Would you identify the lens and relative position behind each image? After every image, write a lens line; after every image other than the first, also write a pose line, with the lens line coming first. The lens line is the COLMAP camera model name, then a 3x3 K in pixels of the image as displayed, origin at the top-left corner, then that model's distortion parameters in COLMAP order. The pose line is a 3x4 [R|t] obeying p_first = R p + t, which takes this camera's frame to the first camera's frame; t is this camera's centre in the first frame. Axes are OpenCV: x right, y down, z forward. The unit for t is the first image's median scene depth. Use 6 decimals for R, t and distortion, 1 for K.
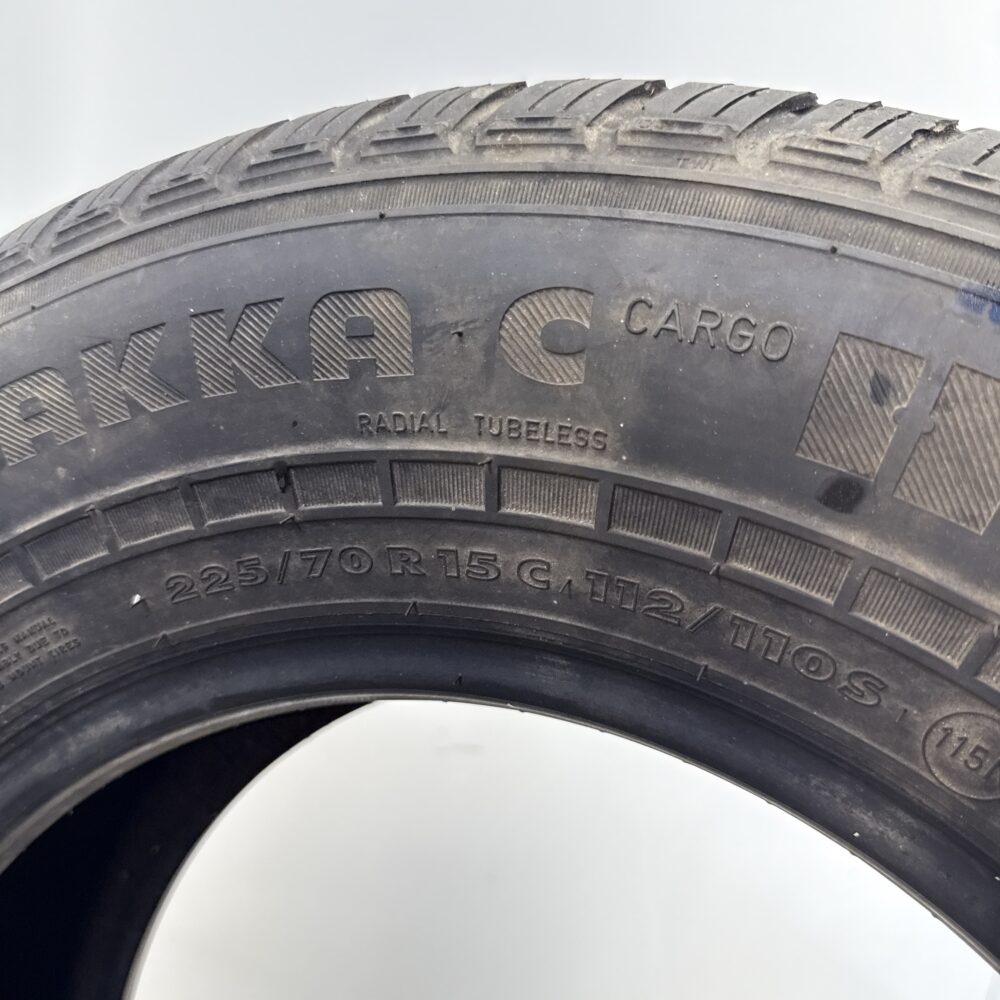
lens RADIAL K [[1002.2, 0, 499.8], [0, 1002.2, 499.3], [0, 0, 1]] dist [0.085982, 0.000000]
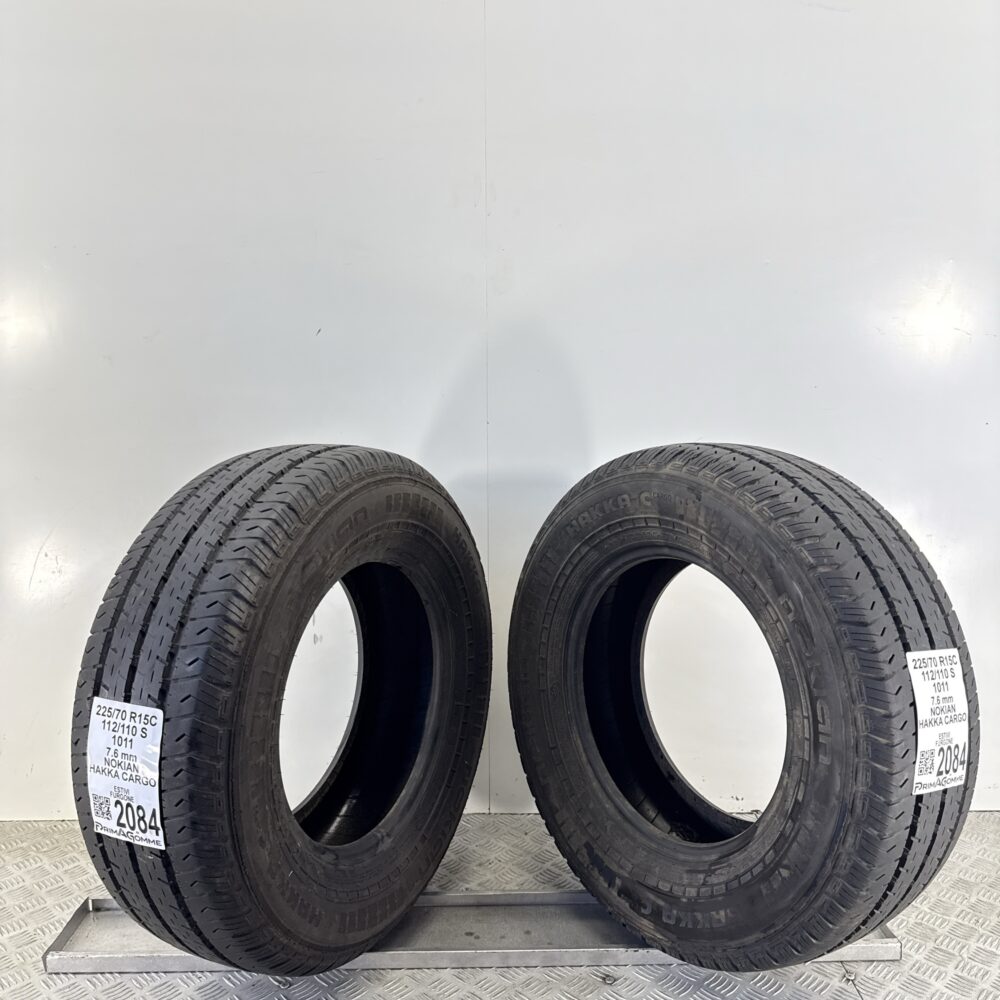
lens RADIAL K [[1002.2, 0, 503.2], [0, 1002.2, 501.8], [0, 0, 1]] dist [0.085982, 0.000000]
pose [[0.807070, -0.149116, -0.571317, 2.932296], [0.154290, 0.987227, -0.039713, -0.021518], [0.569942, -0.056098, 0.819768, -4.742694]]
